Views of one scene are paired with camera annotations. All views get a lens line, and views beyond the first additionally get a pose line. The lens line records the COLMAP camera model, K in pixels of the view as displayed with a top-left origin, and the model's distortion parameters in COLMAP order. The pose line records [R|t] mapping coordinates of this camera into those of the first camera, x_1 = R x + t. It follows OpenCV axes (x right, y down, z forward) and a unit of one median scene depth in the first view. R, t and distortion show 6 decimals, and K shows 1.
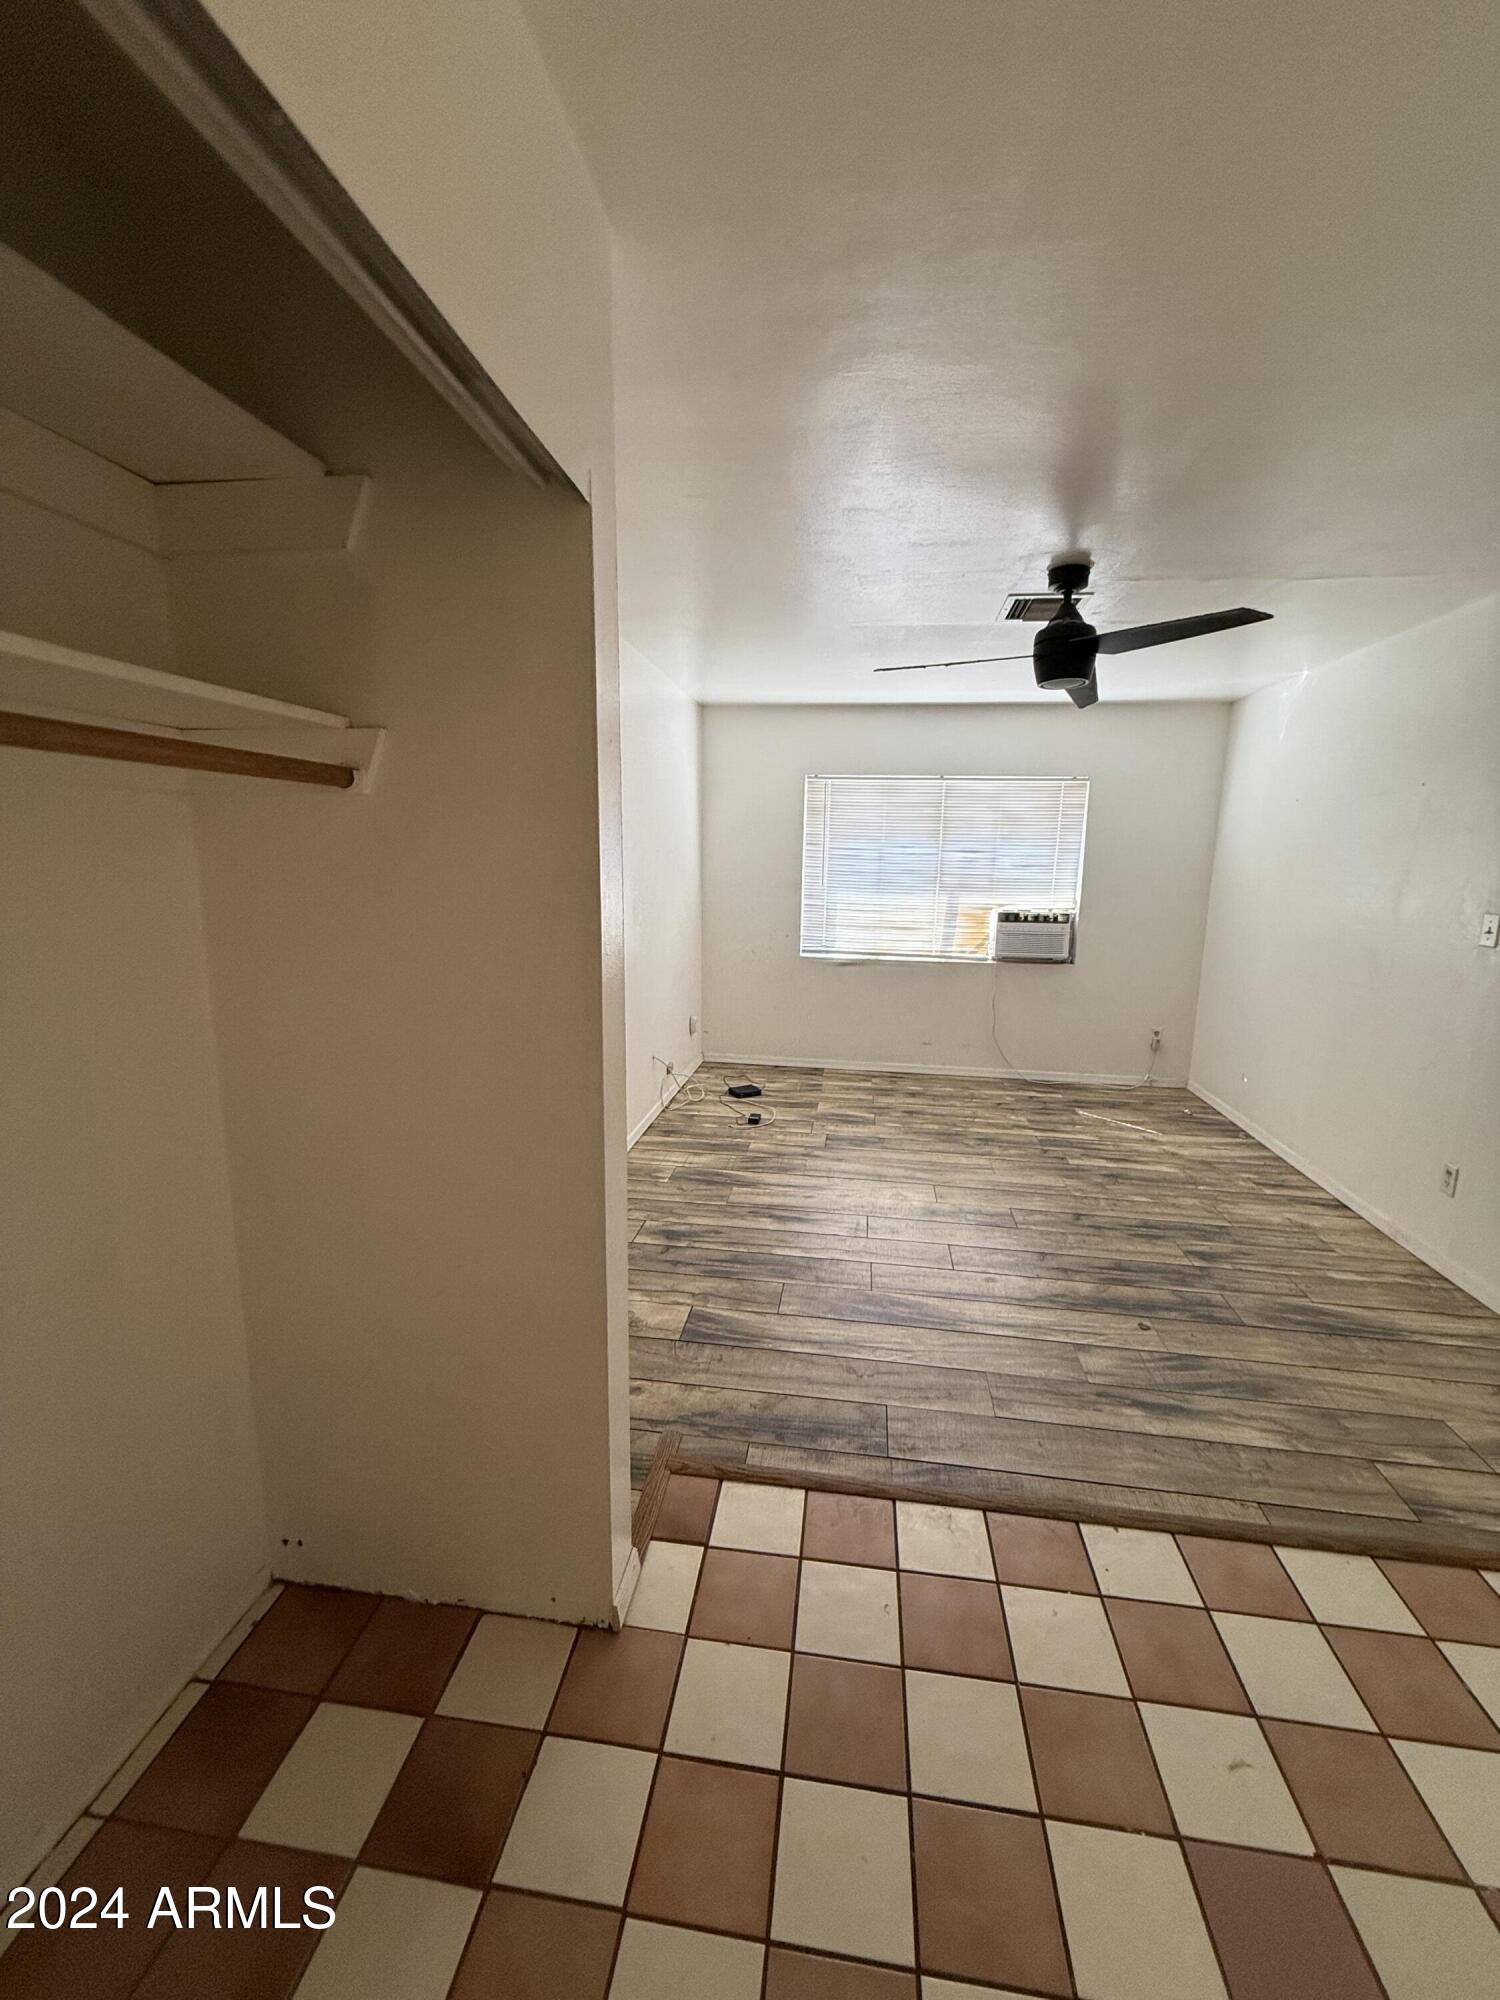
lens RADIAL K [[797.8, 0, 750.5], [0, 797.8, 1000.8], [0, 0, 1]] dist [0.000021, -0.000022]
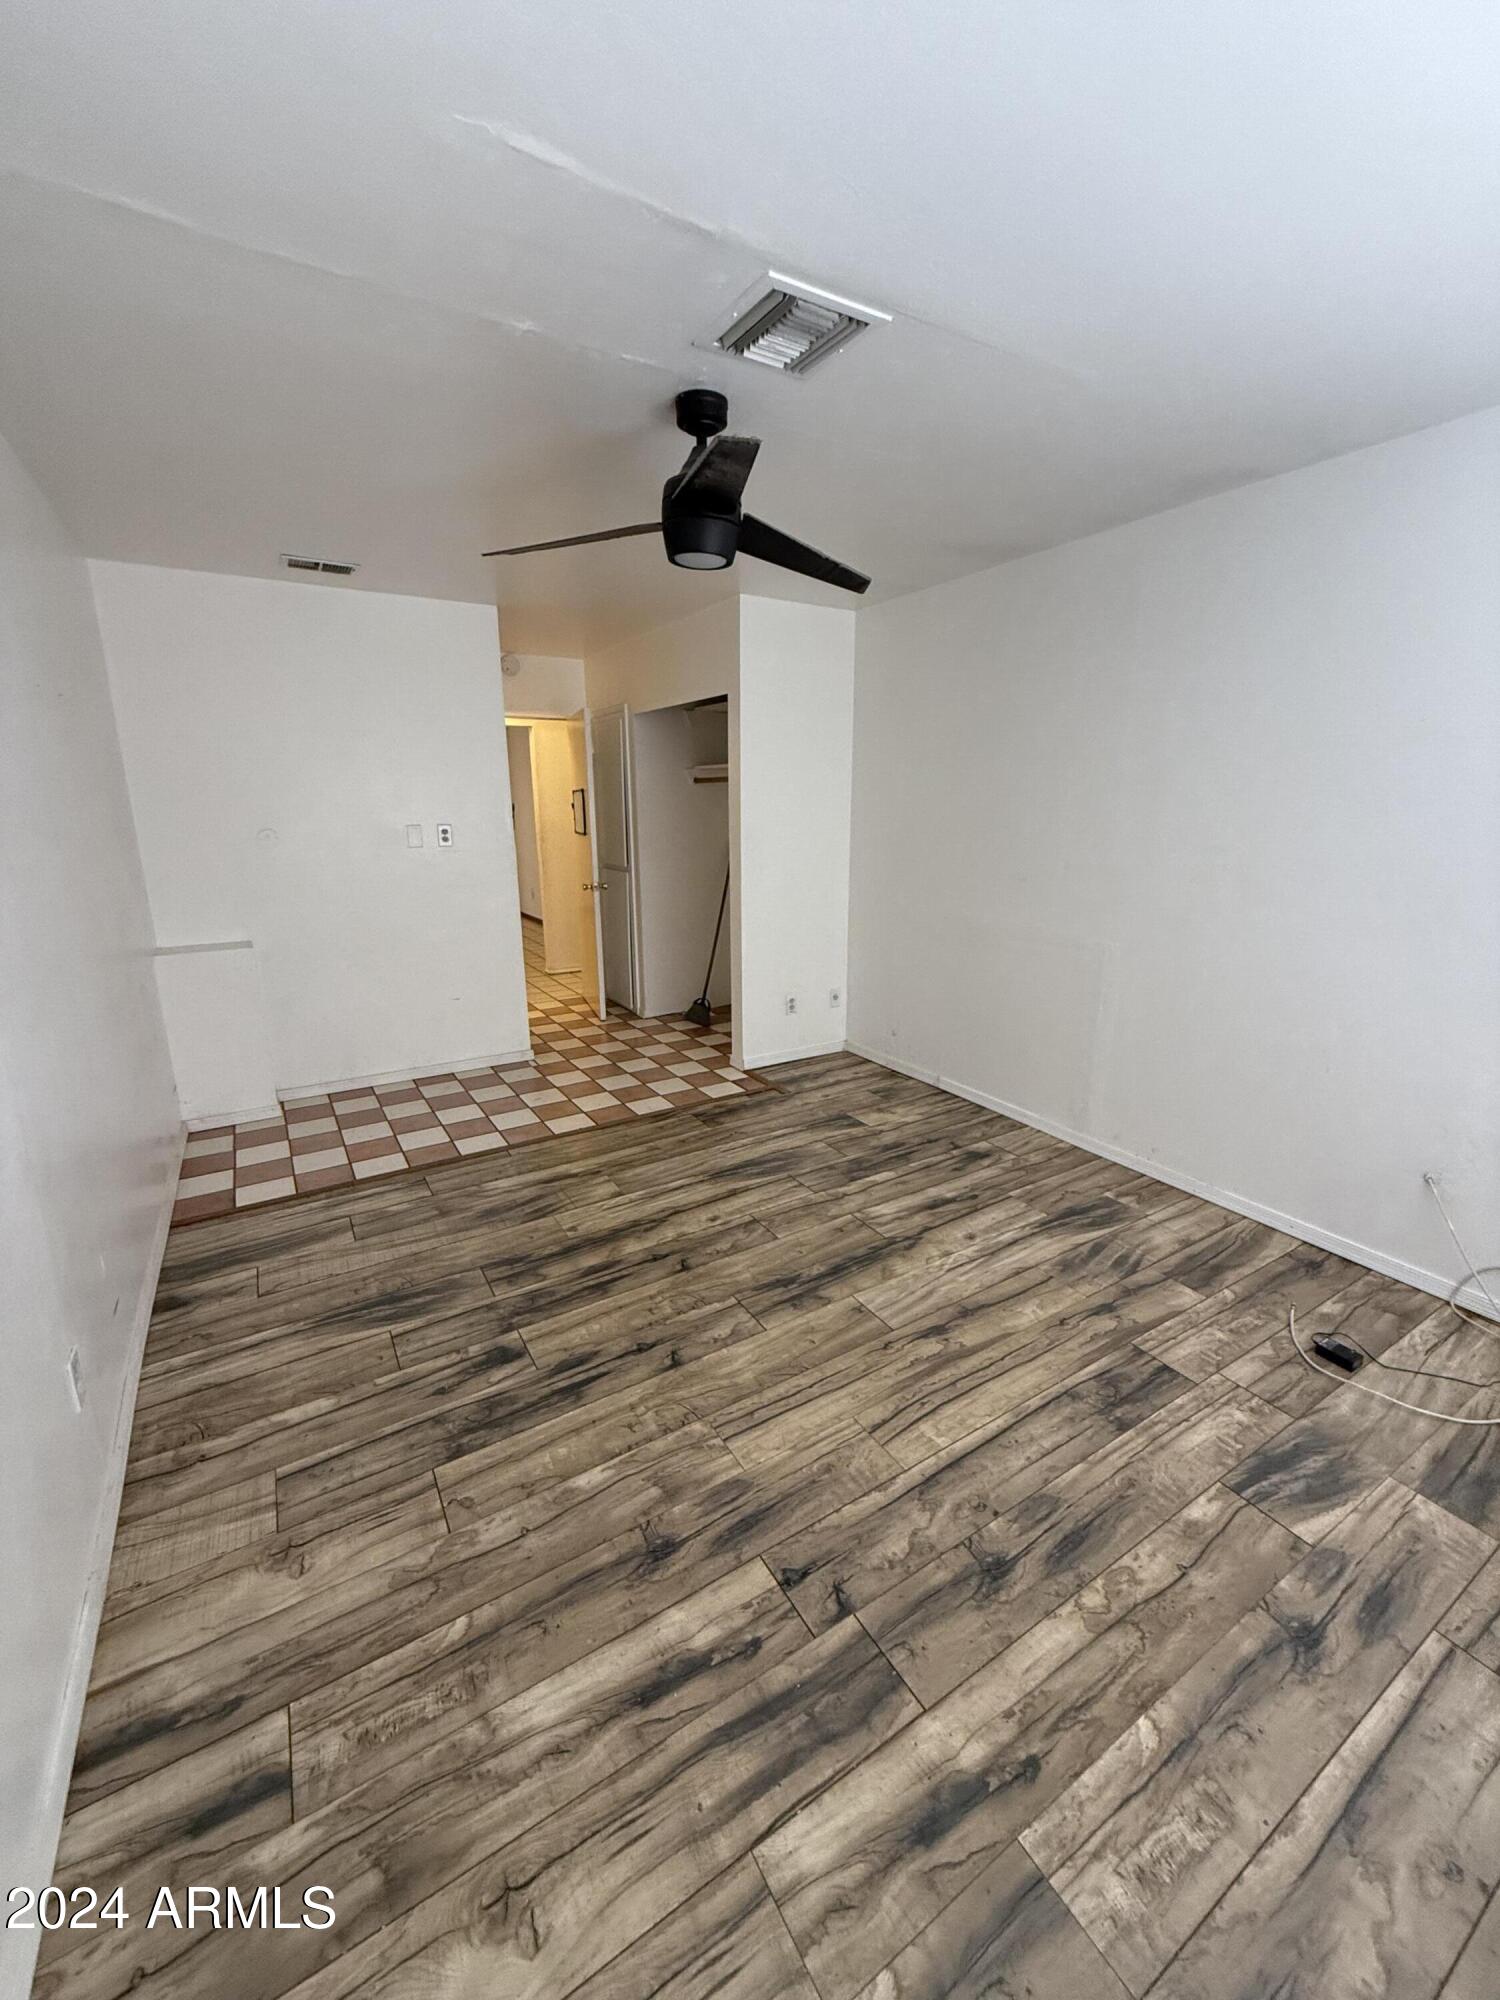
lens RADIAL K [[797.8, 0, 748.6], [0, 797.8, 999.0], [0, 0, 1]] dist [0.000021, -0.000022]
pose [[-0.772712, 0.144371, -0.618121, 0.721600], [-0.119941, 0.923040, 0.365528, -0.239342], [0.623322, 0.356586, -0.695928, 1.385249]]
